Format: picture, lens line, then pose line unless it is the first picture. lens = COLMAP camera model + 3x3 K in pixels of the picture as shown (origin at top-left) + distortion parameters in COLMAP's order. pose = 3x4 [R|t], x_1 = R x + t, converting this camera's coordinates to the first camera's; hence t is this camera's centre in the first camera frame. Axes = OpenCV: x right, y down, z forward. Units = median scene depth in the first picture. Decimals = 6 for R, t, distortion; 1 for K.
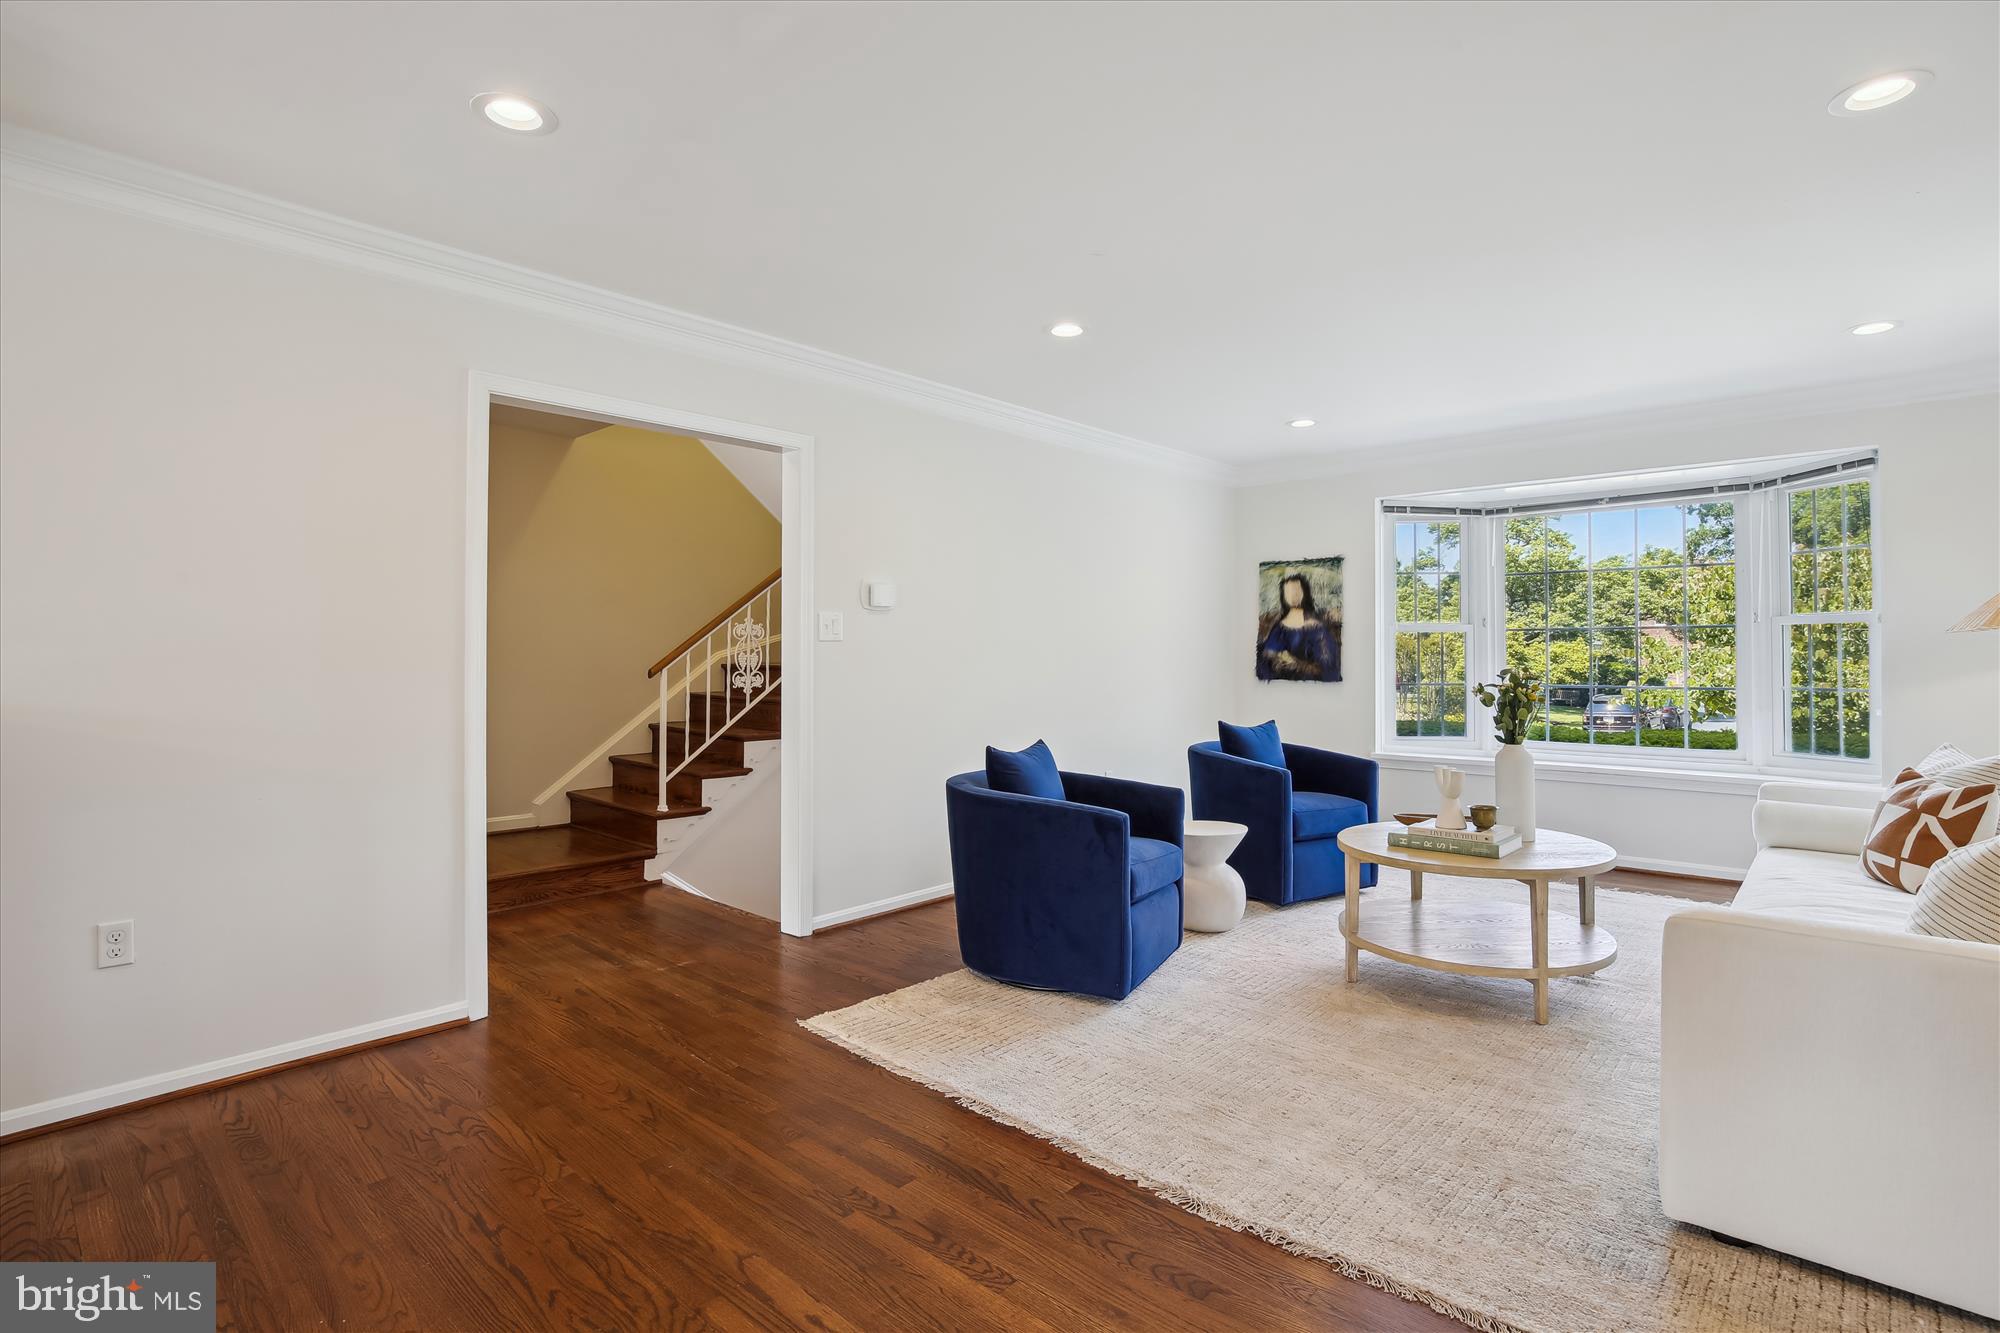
lens RADIAL K [[934.9, 0, 1000.0], [0, 934.9, 666.5], [0, 0, 1]] dist [-0.024617, 0.000613]
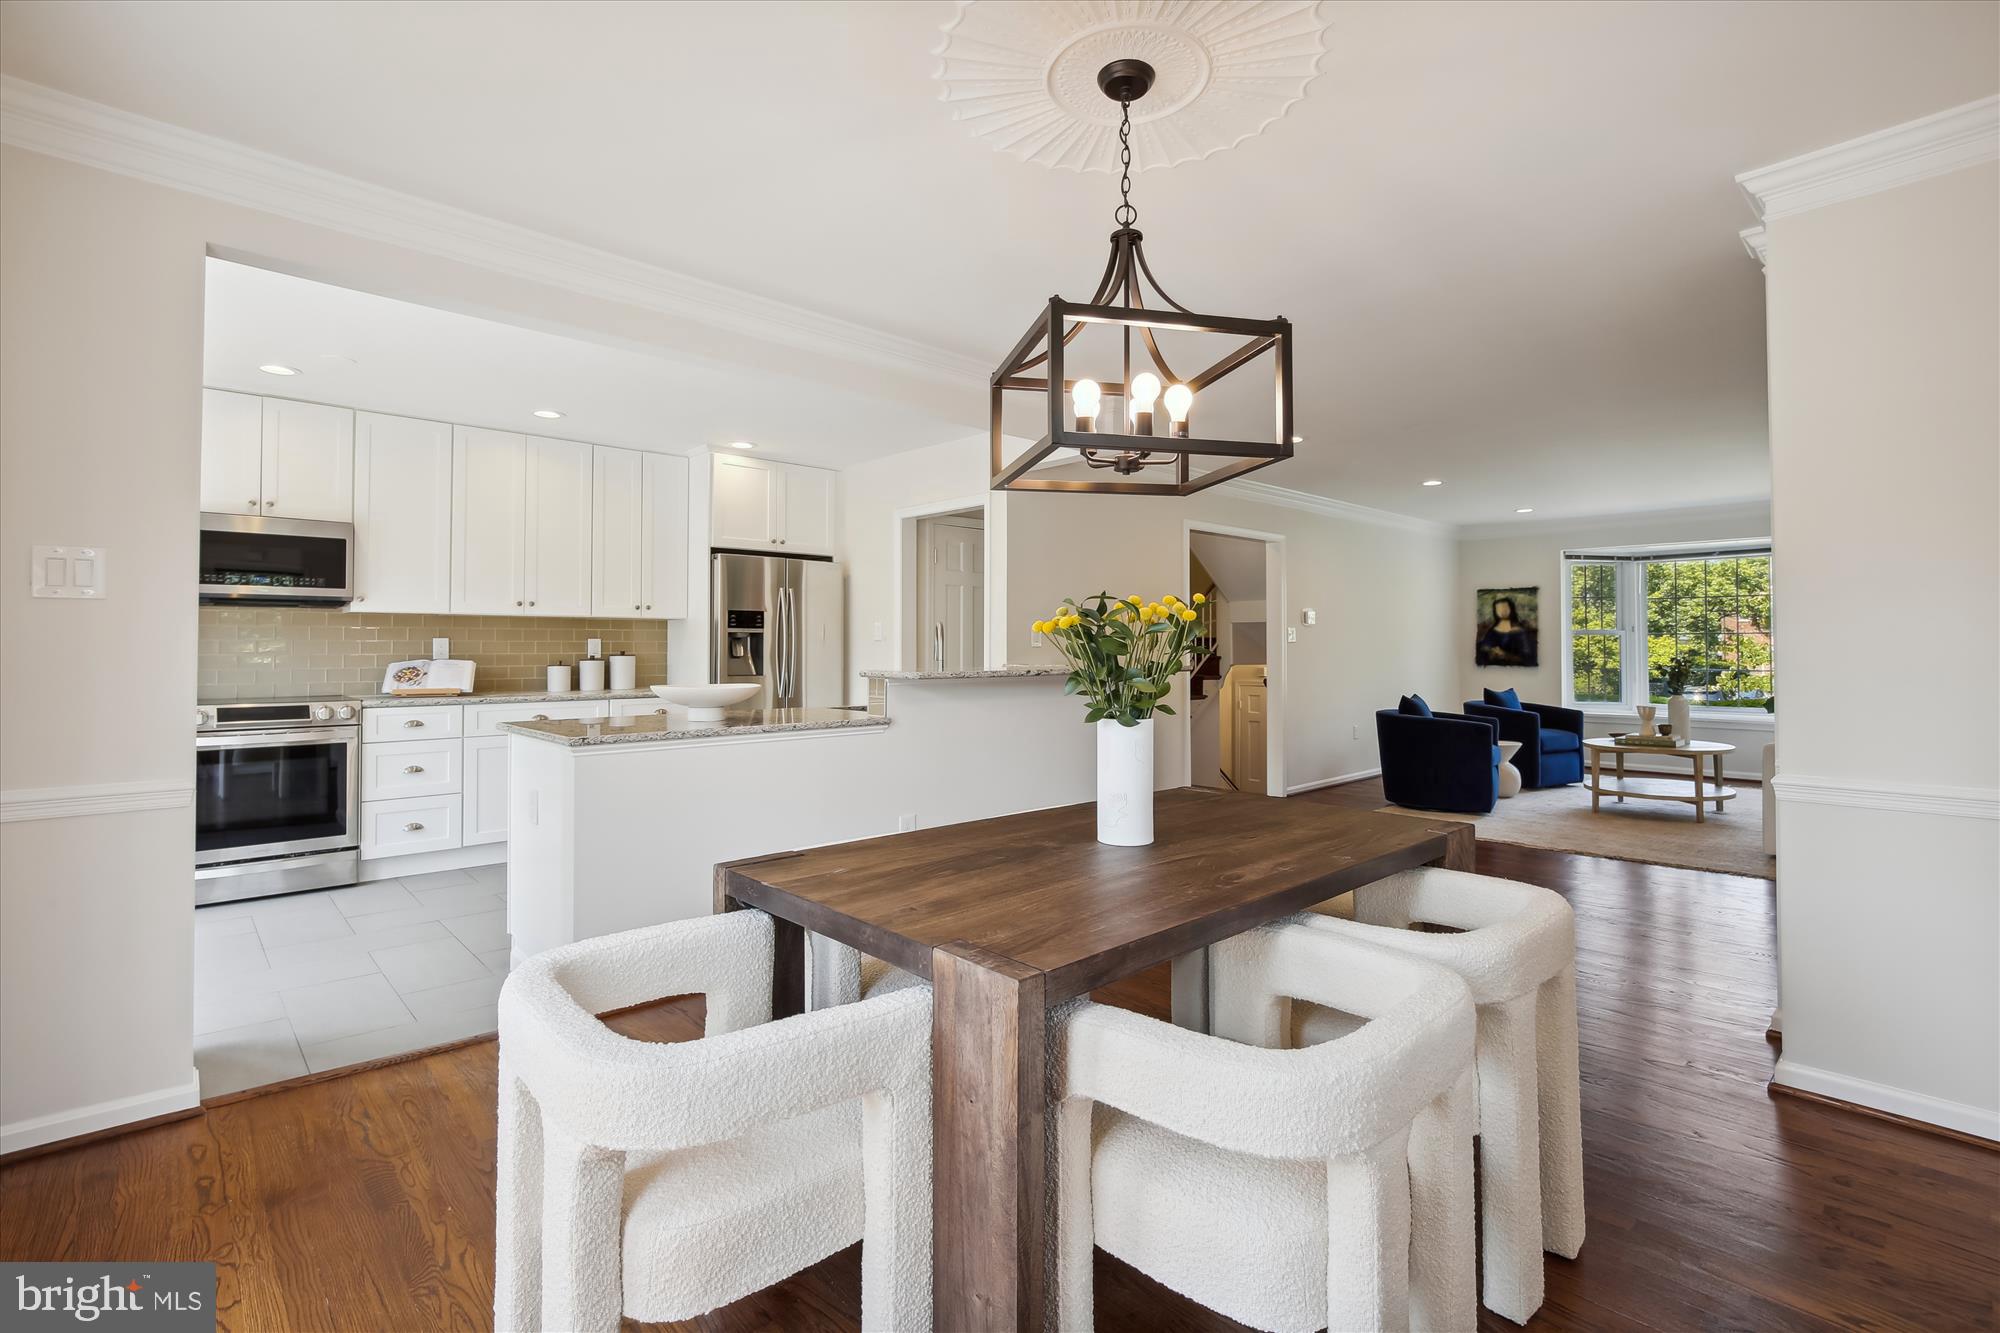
lens RADIAL K [[896.7, 0, 999.3], [0, 896.7, 644.0], [0, 0, 1]] dist [-0.020366, 0.000190]
pose [[0.996843, 0.002401, -0.079366, -0.412635], [-0.003716, 0.999858, -0.016419, 0.006001], [0.079315, 0.016662, 0.996710, -0.557760]]
